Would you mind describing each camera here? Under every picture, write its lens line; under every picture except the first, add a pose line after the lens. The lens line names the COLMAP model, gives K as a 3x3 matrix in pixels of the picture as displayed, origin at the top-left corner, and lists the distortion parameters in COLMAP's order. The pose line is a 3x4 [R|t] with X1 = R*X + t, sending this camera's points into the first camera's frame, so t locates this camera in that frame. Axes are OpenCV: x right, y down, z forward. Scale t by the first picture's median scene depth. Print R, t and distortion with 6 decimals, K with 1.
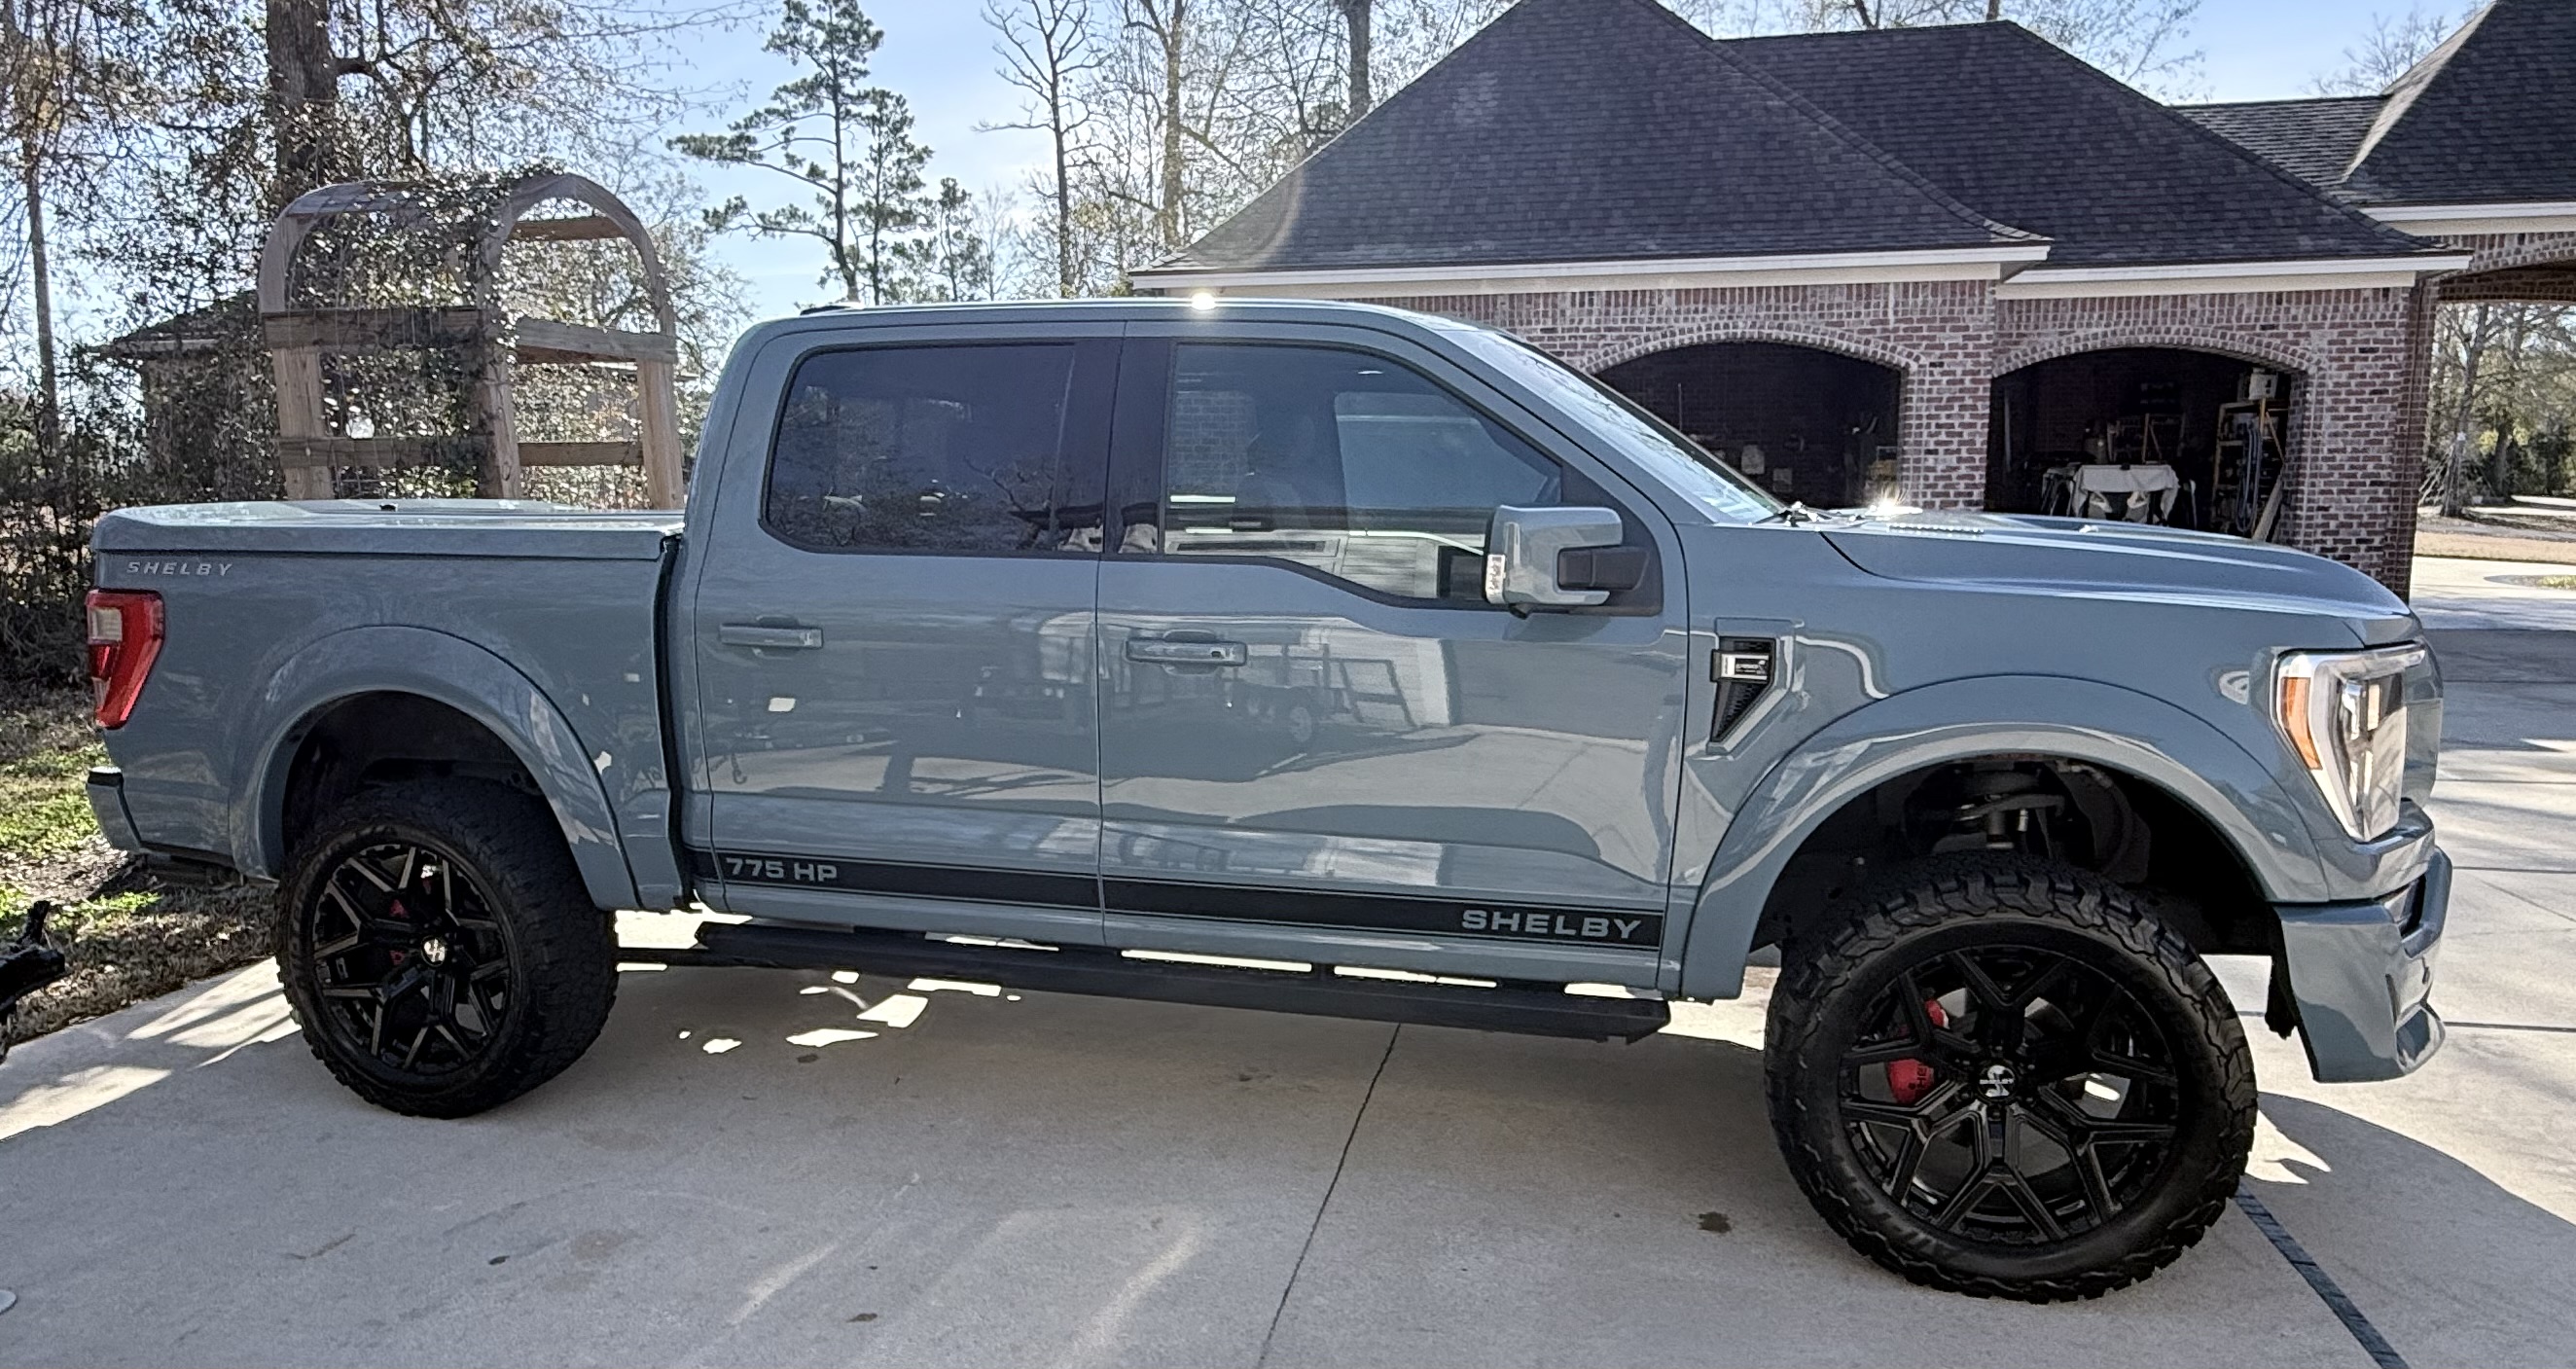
lens RADIAL K [[1560.9, 0, 1288.0], [0, 1560.9, 684.5], [0, 0, 1]] dist [0.000348, -0.000192]
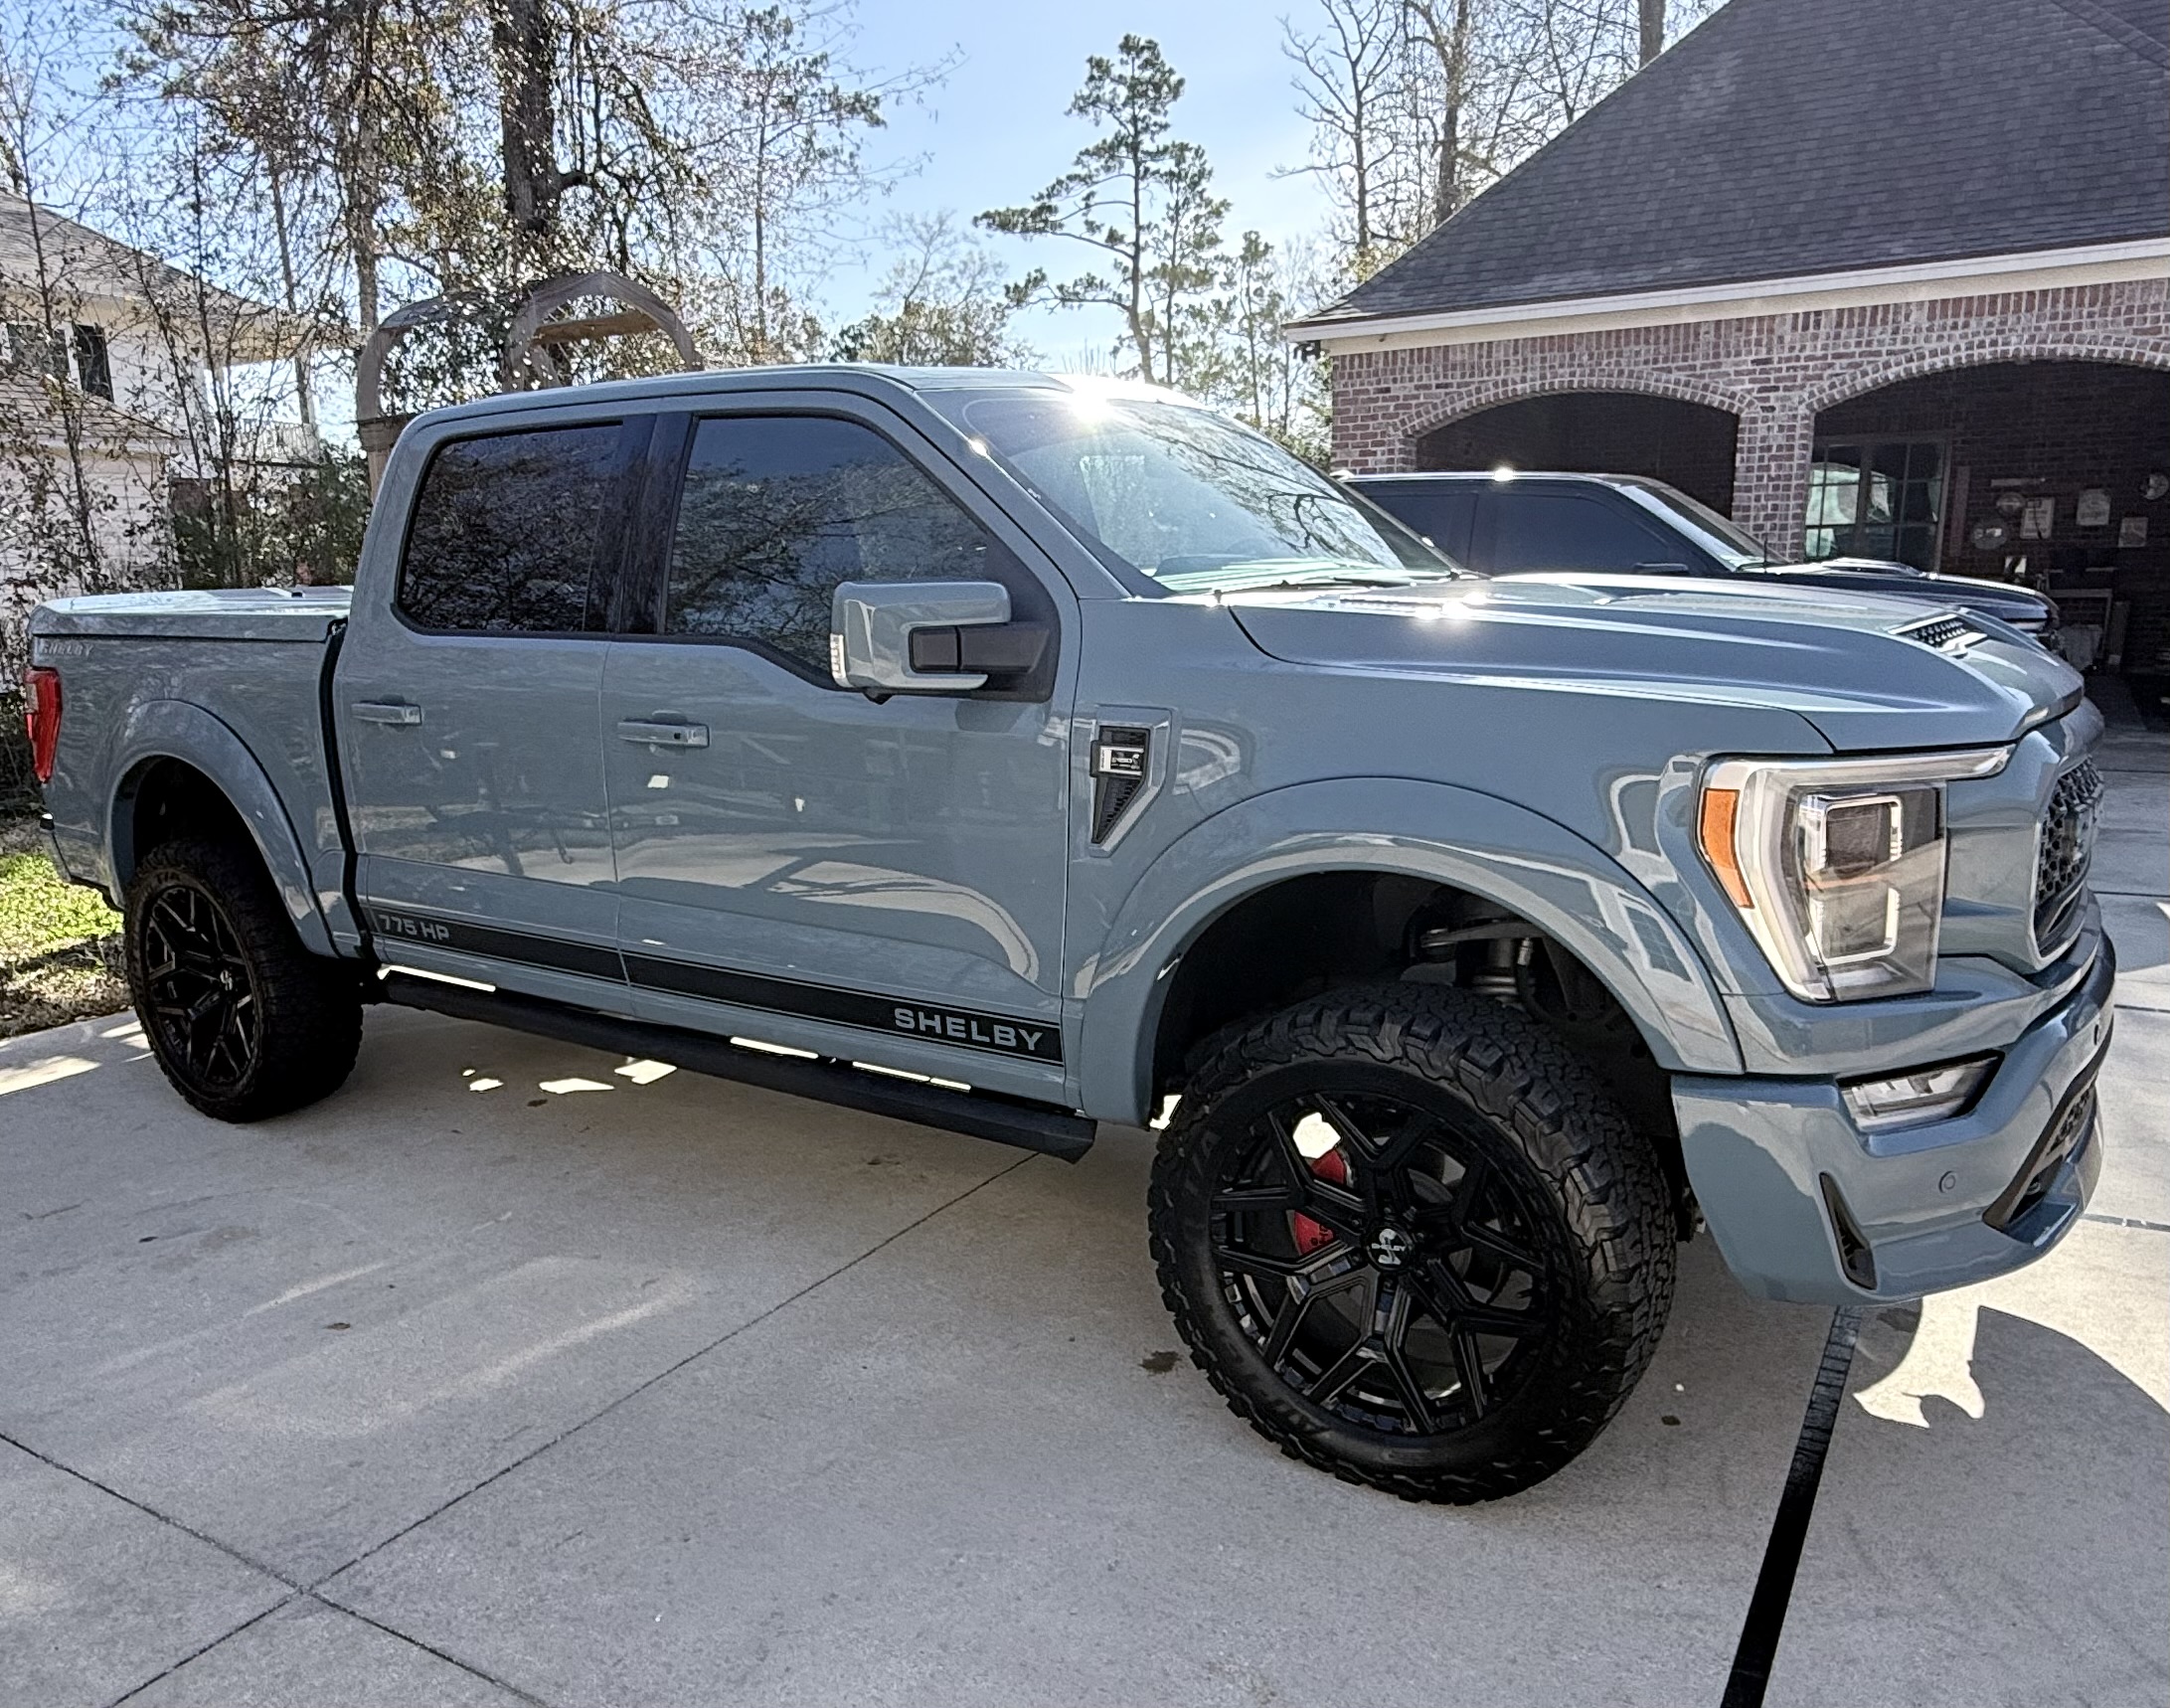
lens RADIAL K [[1602.7, 0, 1039.1], [0, 1602.7, 912.7], [0, 0, 1]] dist [-0.001963, 0.004461]
pose [[0.940690, 0.054038, -0.334936, 0.103184], [-0.023051, 0.995133, 0.095810, -0.002125], [0.338483, -0.082407, 0.937357, 0.021139]]
